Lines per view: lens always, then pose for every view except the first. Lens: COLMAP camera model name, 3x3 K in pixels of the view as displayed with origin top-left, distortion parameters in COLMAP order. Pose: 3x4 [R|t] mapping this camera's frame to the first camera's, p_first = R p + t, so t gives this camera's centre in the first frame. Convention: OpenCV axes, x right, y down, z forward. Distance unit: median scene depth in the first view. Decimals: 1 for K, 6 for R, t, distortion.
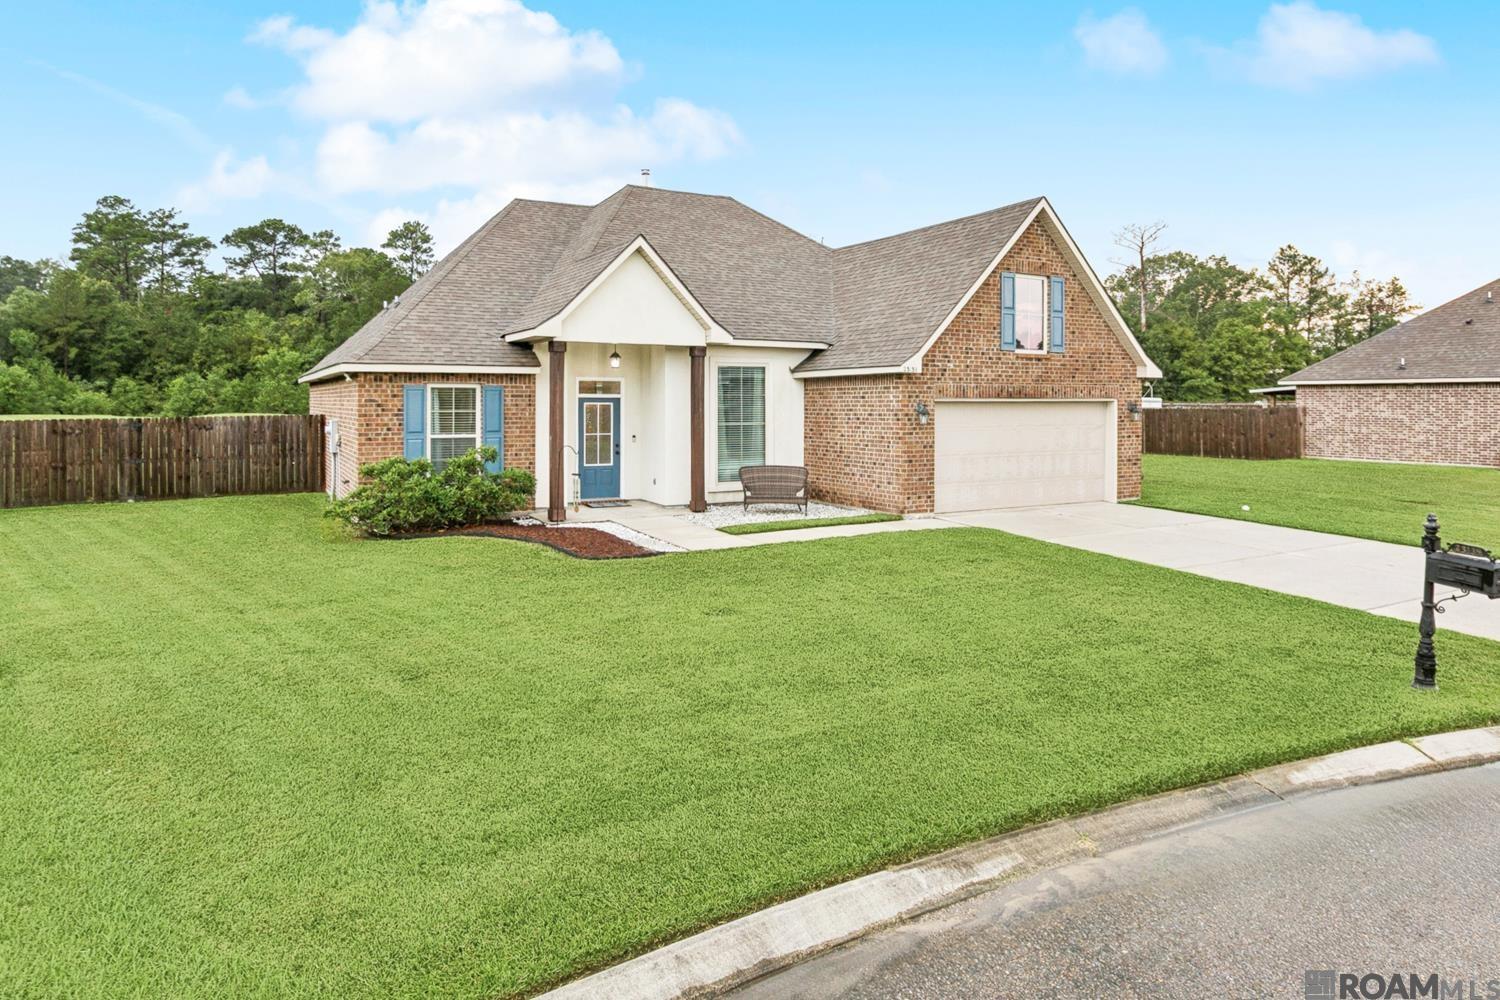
lens RADIAL K [[906.5, 0, 749.8], [0, 906.5, 429.6], [0, 0, 1]] dist [-0.002270, -0.000096]
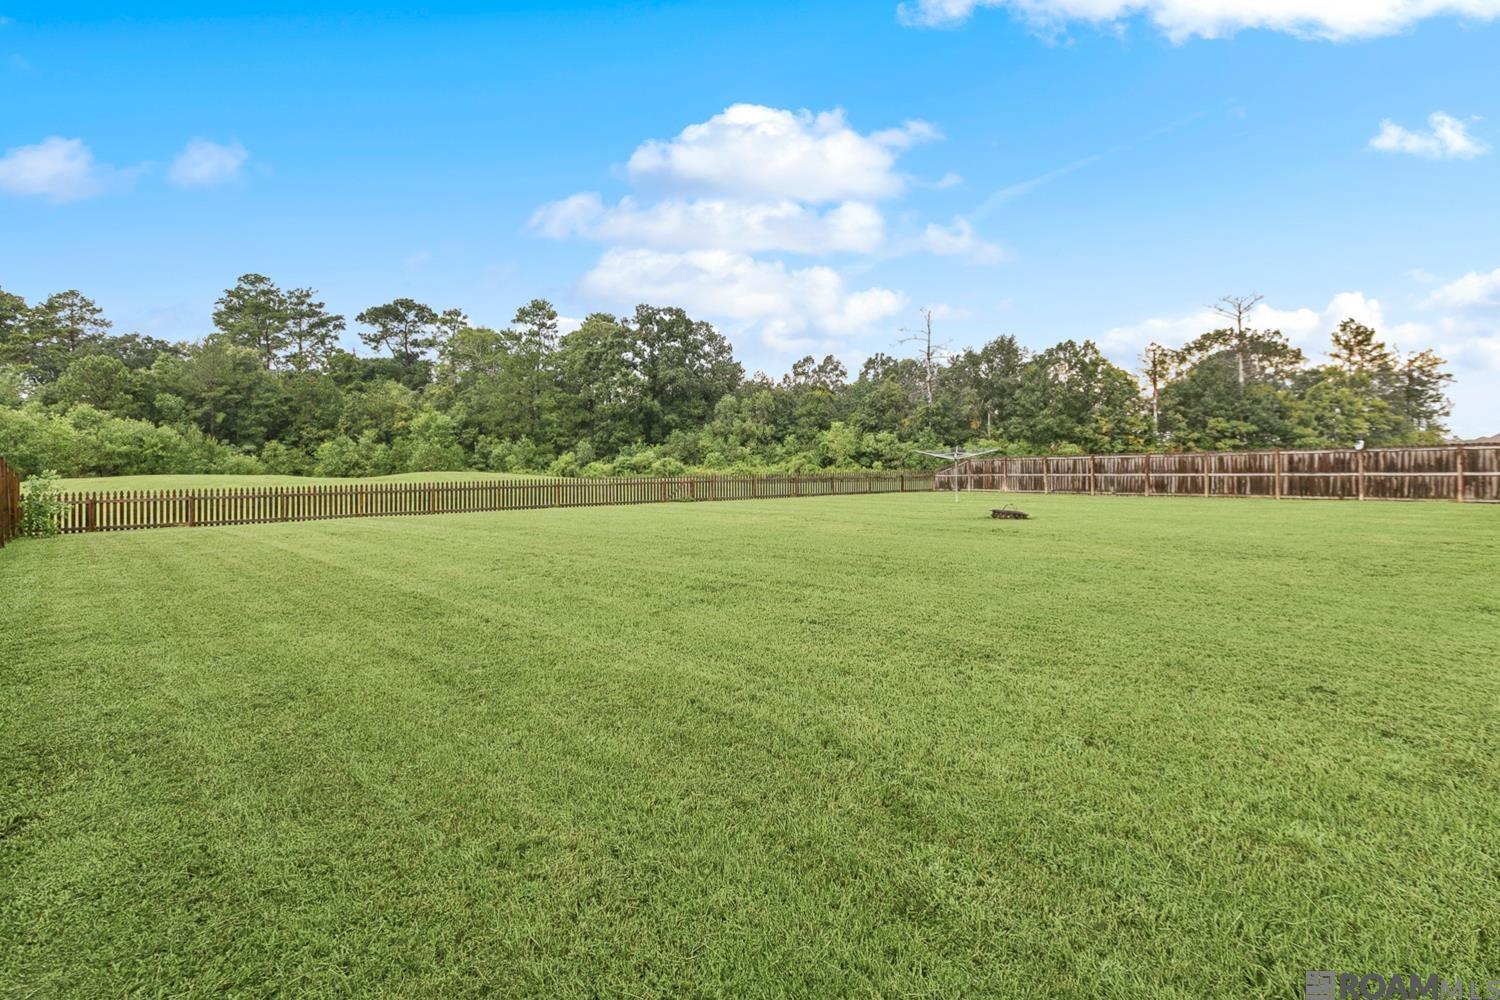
lens RADIAL K [[691.7, 0, 753.6], [0, 691.7, 483.2], [0, 0, 1]] dist [0.006286, 0.000276]
pose [[0.999345, -0.007747, 0.035347, -0.182021], [0.008214, 0.999880, -0.013100, 0.003114], [-0.035242, 0.013382, 0.999289, 0.207727]]
